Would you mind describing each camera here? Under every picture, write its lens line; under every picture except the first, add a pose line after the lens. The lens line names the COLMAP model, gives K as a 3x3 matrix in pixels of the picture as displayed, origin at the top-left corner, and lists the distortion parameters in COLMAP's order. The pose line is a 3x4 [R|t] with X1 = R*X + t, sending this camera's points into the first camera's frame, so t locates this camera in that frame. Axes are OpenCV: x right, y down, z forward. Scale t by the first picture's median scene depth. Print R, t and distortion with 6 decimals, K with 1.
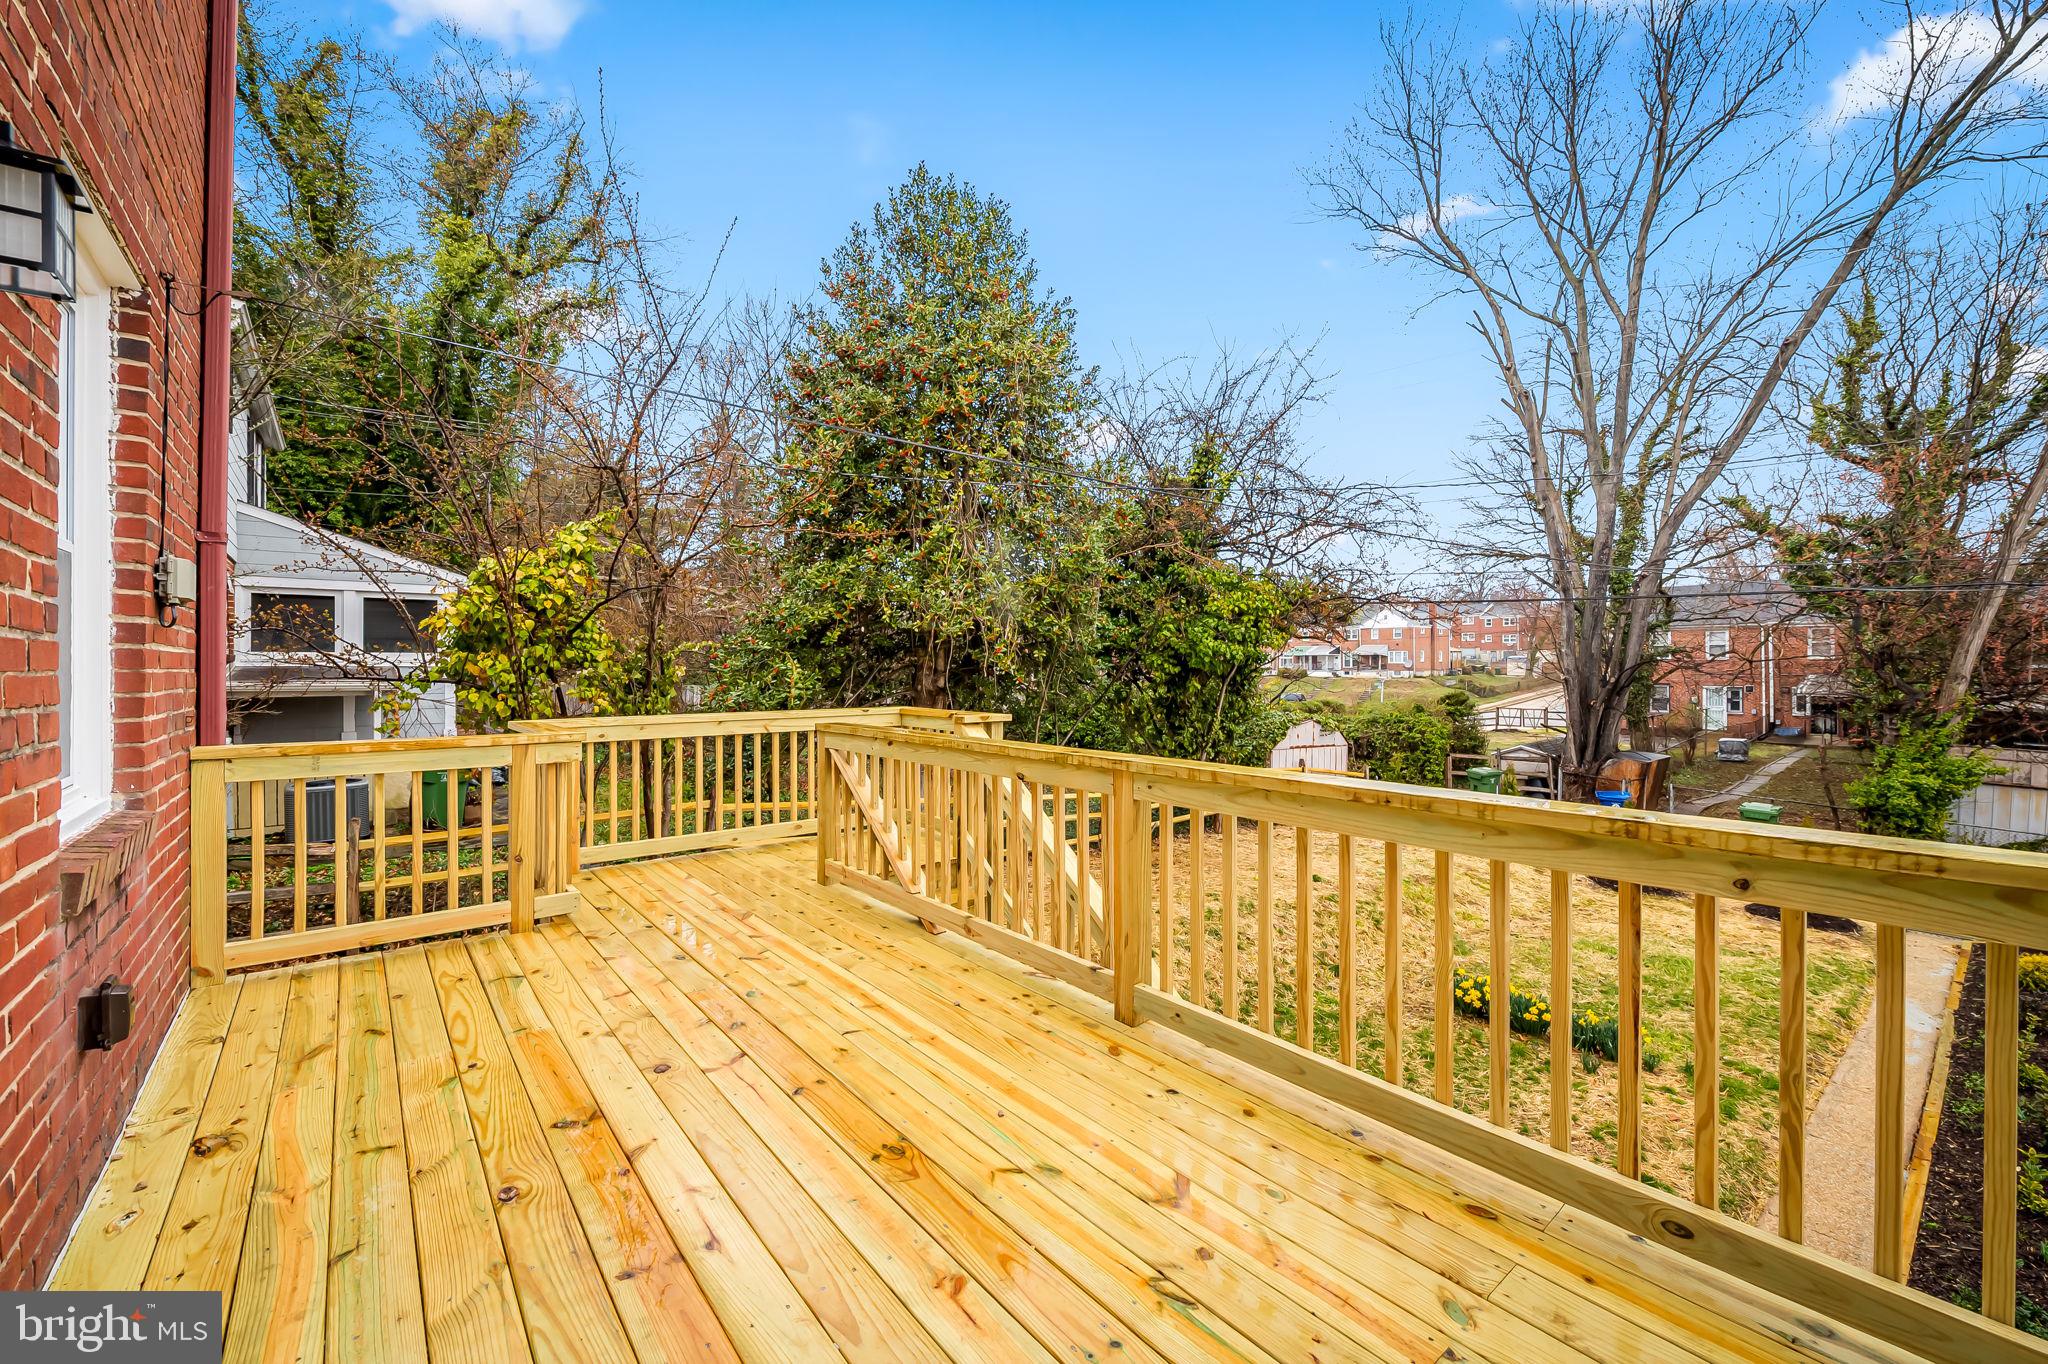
lens RADIAL K [[827.1, 0, 1008.4], [0, 827.1, 665.1], [0, 0, 1]] dist [-0.011468, 0.000146]
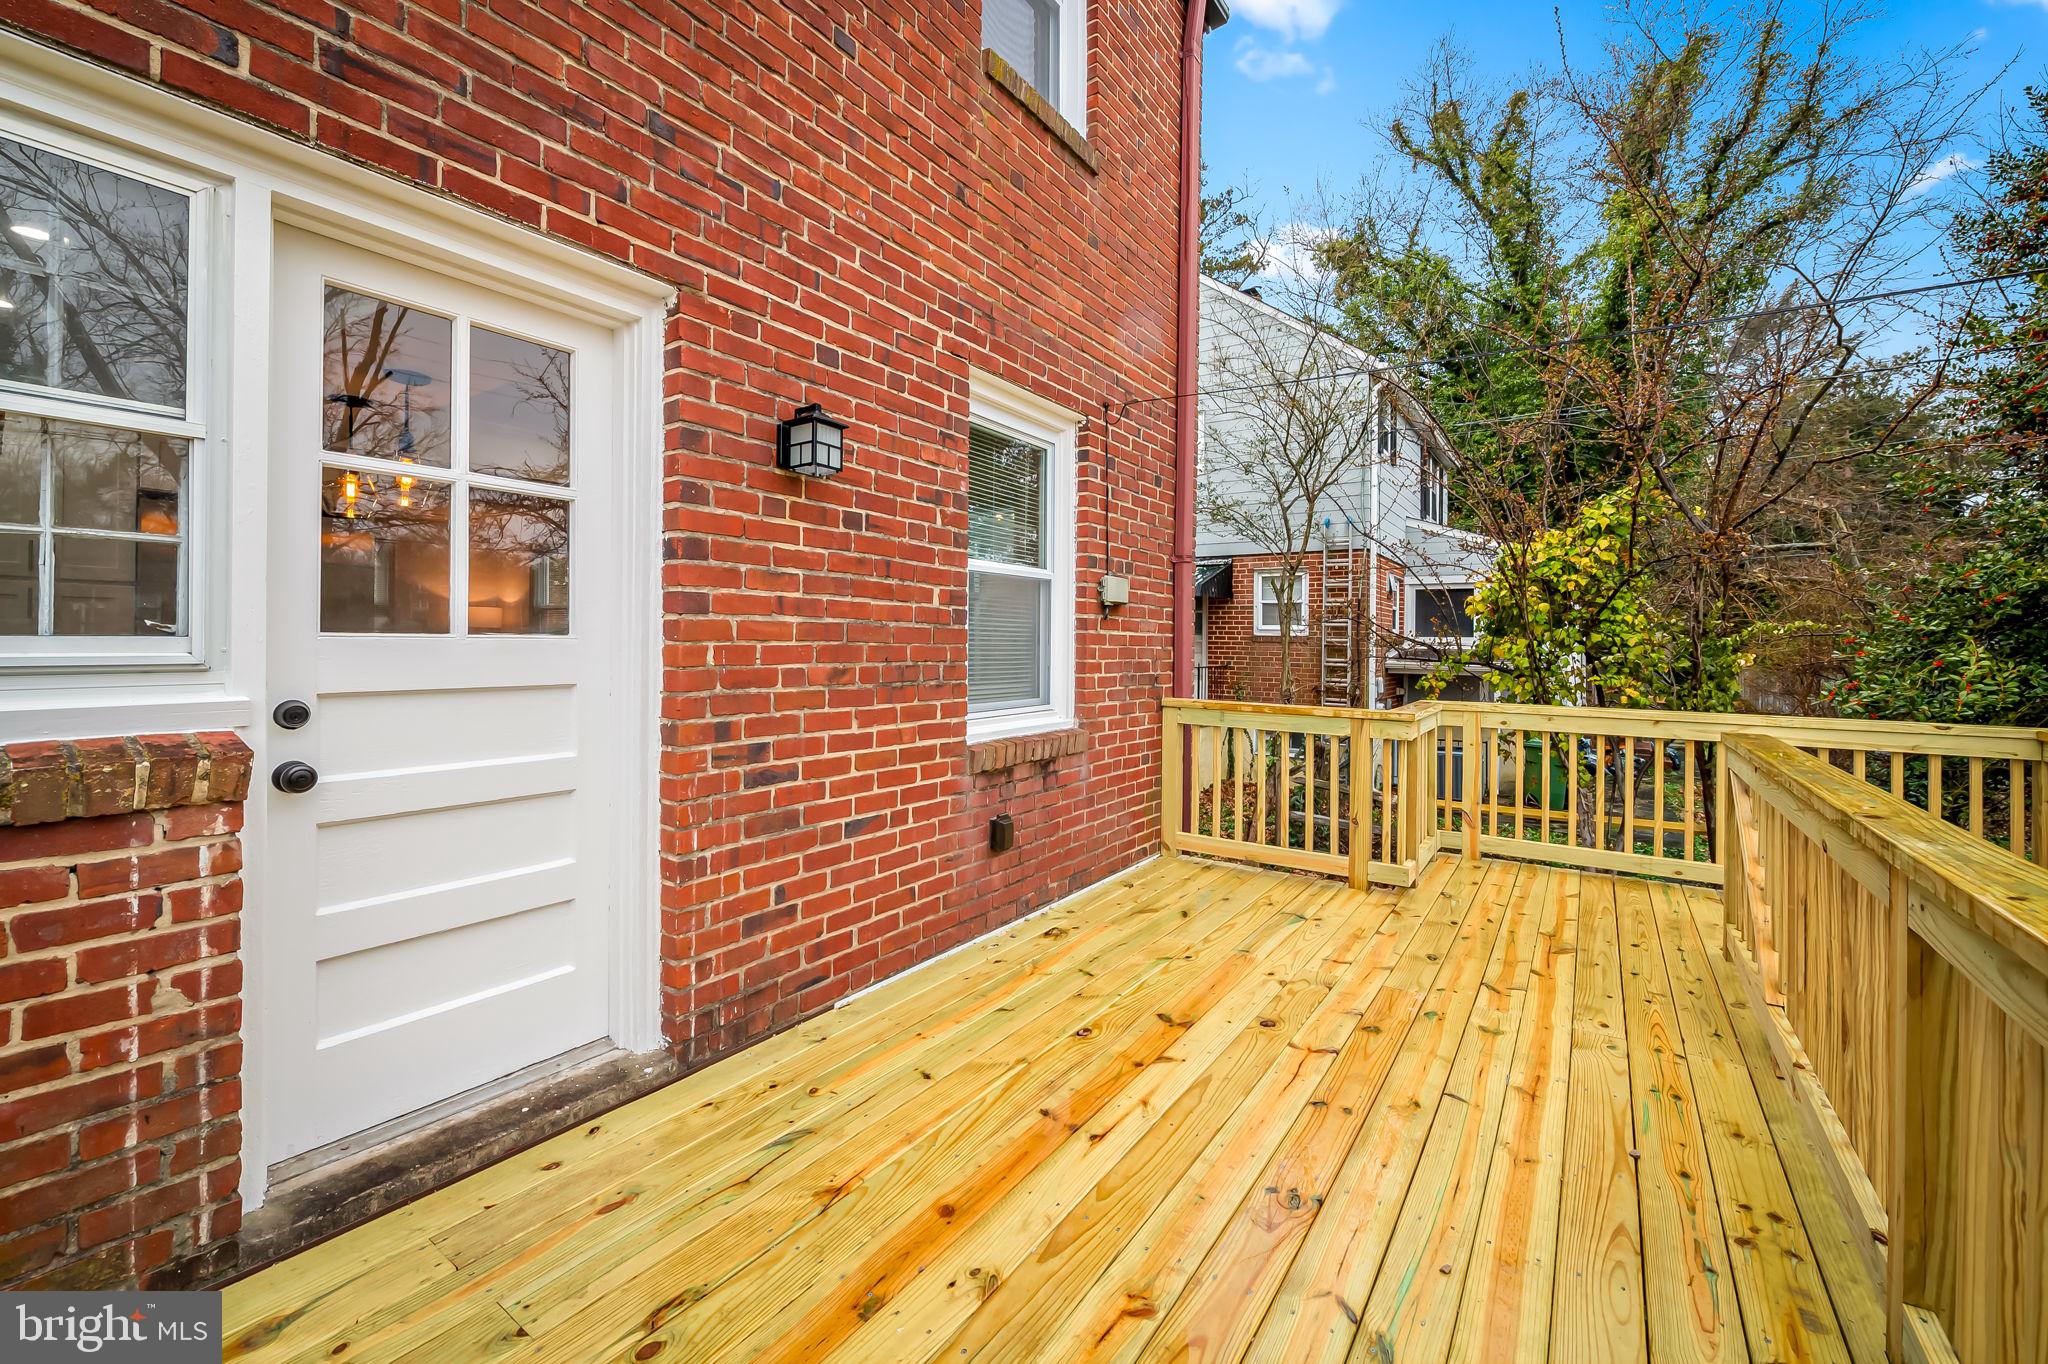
lens RADIAL K [[824.7, 0, 1031.2], [0, 824.7, 640.9], [0, 0, 1]] dist [-0.009112, 0.000070]
pose [[0.290816, 0.003074, -0.956774, 0.337259], [-0.013911, 0.999903, -0.001015, -0.000387], [0.956678, 0.013605, 0.290830, 0.258394]]
